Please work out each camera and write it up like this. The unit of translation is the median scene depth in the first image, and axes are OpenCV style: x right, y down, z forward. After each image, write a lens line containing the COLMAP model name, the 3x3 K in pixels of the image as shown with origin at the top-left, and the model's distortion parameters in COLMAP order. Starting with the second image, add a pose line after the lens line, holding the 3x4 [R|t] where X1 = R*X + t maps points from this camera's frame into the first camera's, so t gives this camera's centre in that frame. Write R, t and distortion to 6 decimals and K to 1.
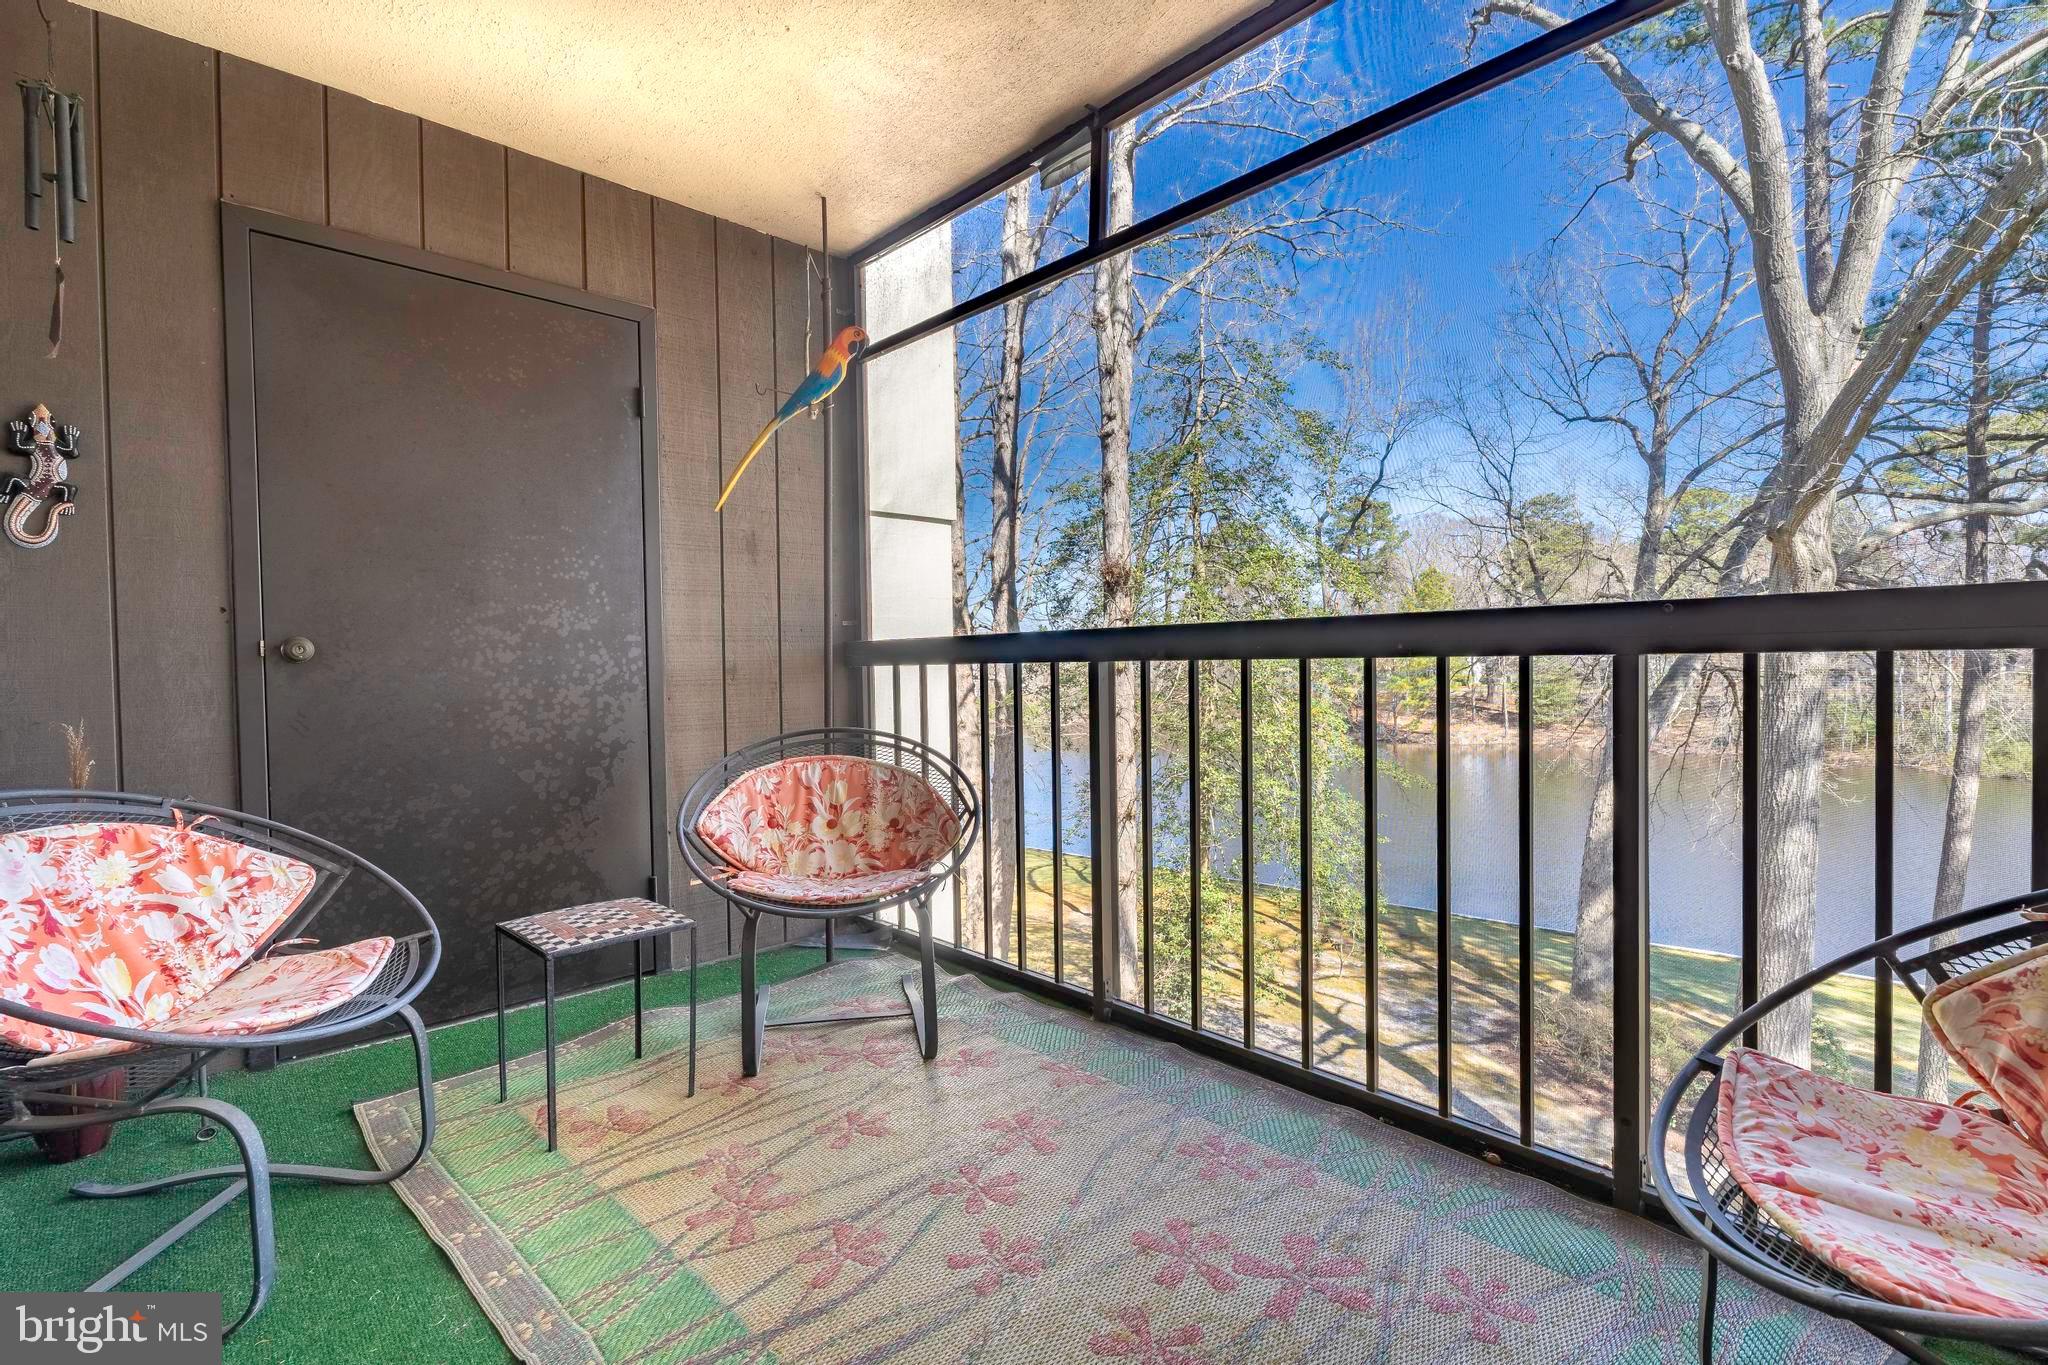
lens RADIAL K [[912.6, 0, 1015.9], [0, 912.6, 680.4], [0, 0, 1]] dist [0.001132, 0.000613]
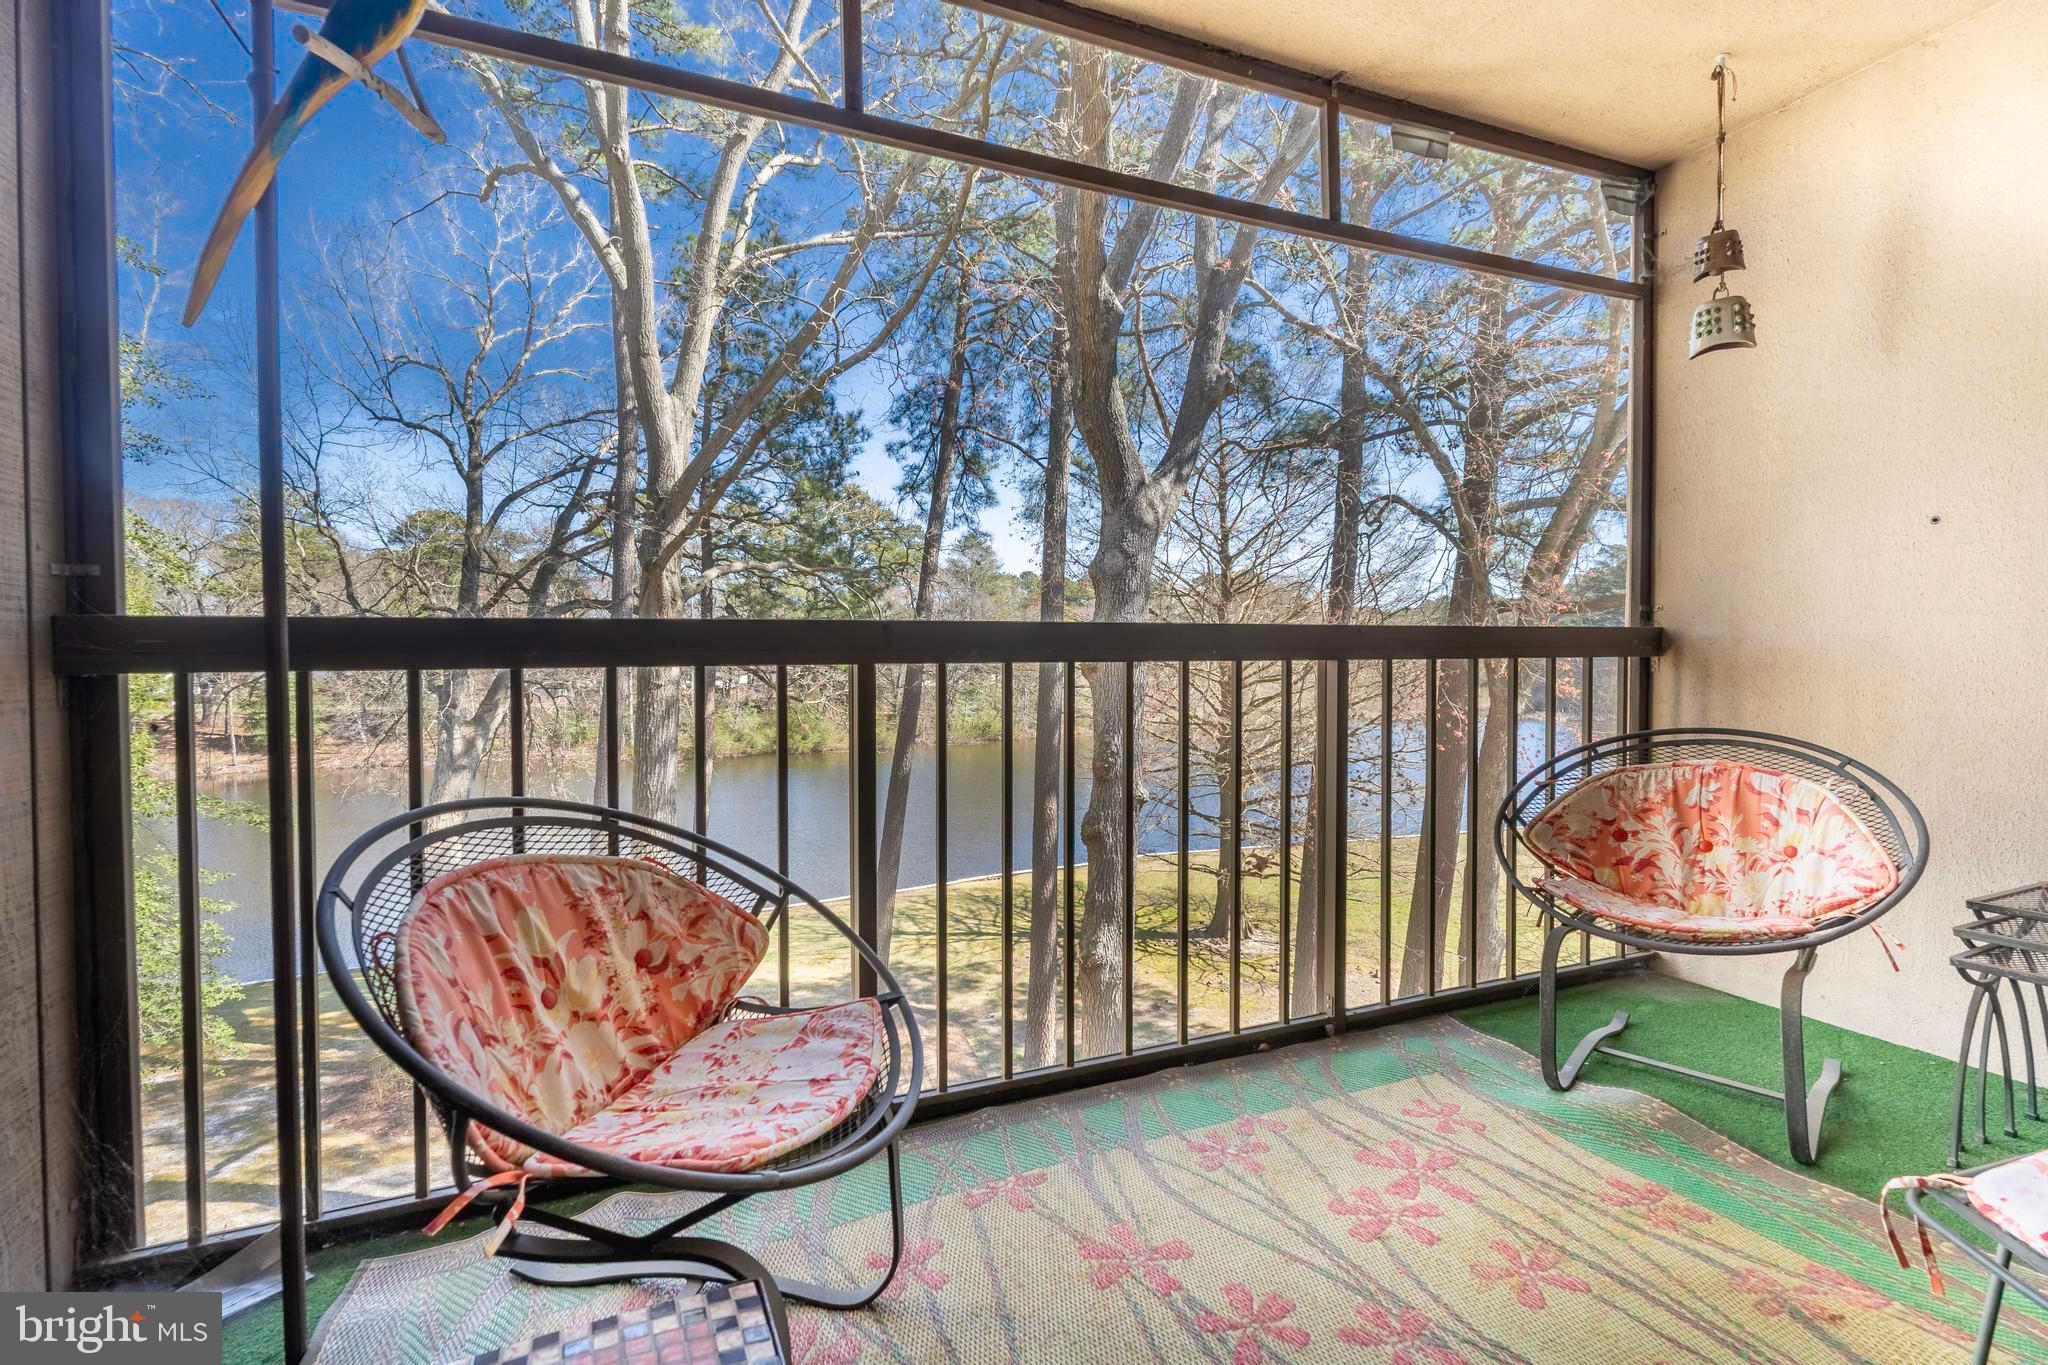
lens RADIAL K [[918.7, 0, 1021.1], [0, 918.7, 678.9], [0, 0, 1]] dist [0.005082, -0.000788]
pose [[0.348698, -0.004972, 0.937222, -0.122547], [0.021404, 0.999767, -0.002660, -0.000756], [-0.936991, 0.020988, 0.348723, 0.128852]]
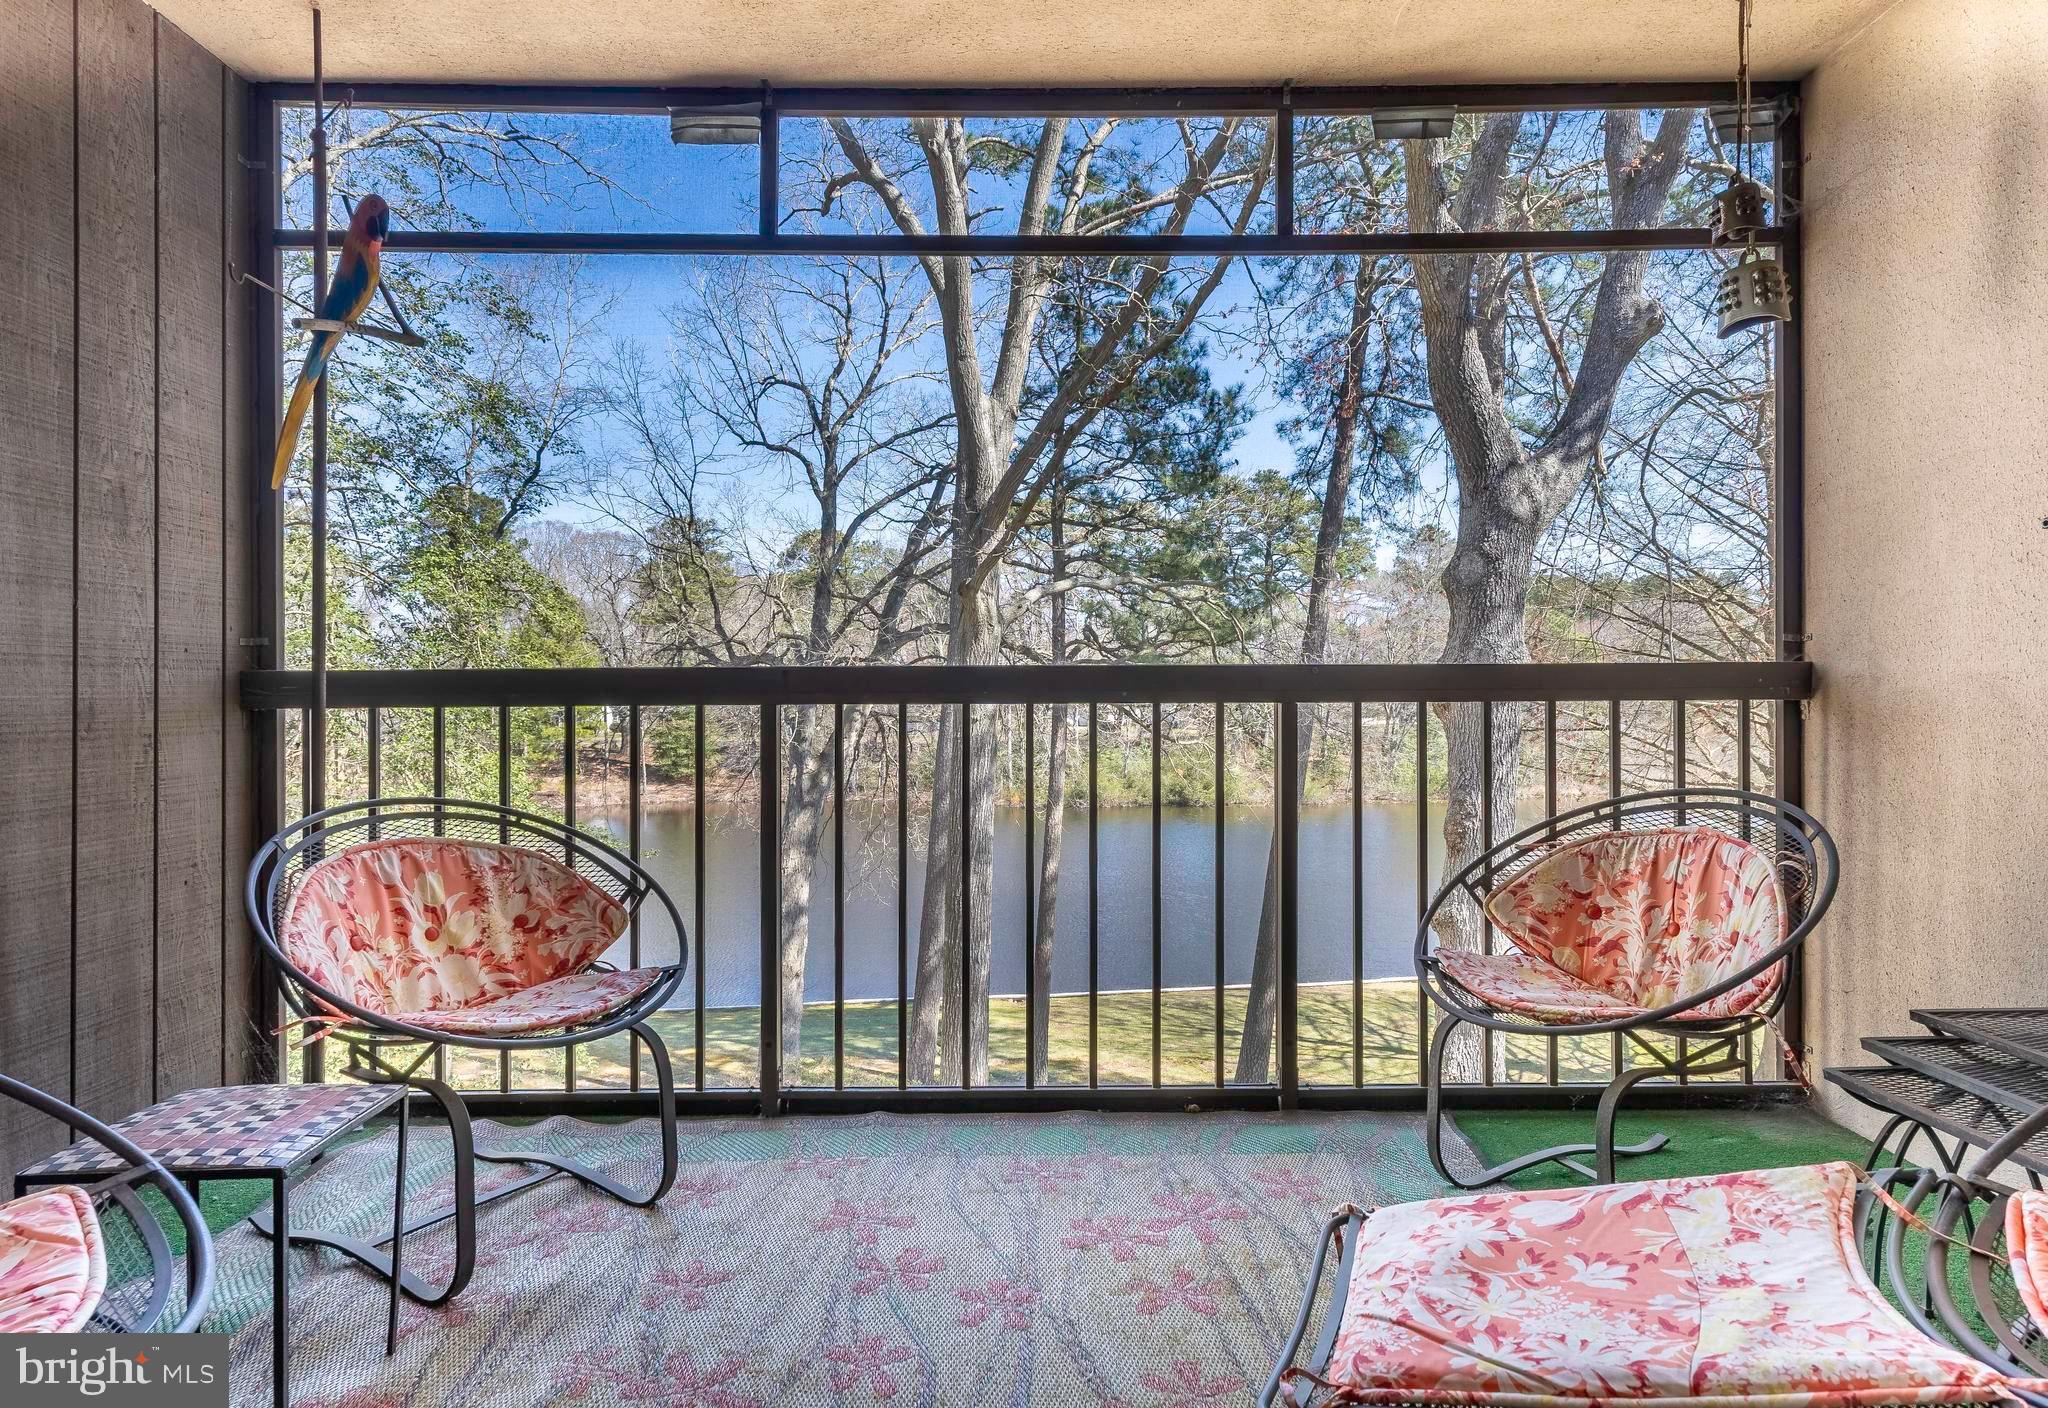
lens RADIAL K [[1160.1, 0, 1031.9], [0, 1160.1, 690.4], [0, 0, 1]] dist [0.001979, 0.001452]
pose [[0.678878, 0.015935, 0.734078, -0.118092], [0.008137, 0.999540, -0.029223, 0.000048], [-0.734206, 0.025812, 0.678436, 0.011392]]
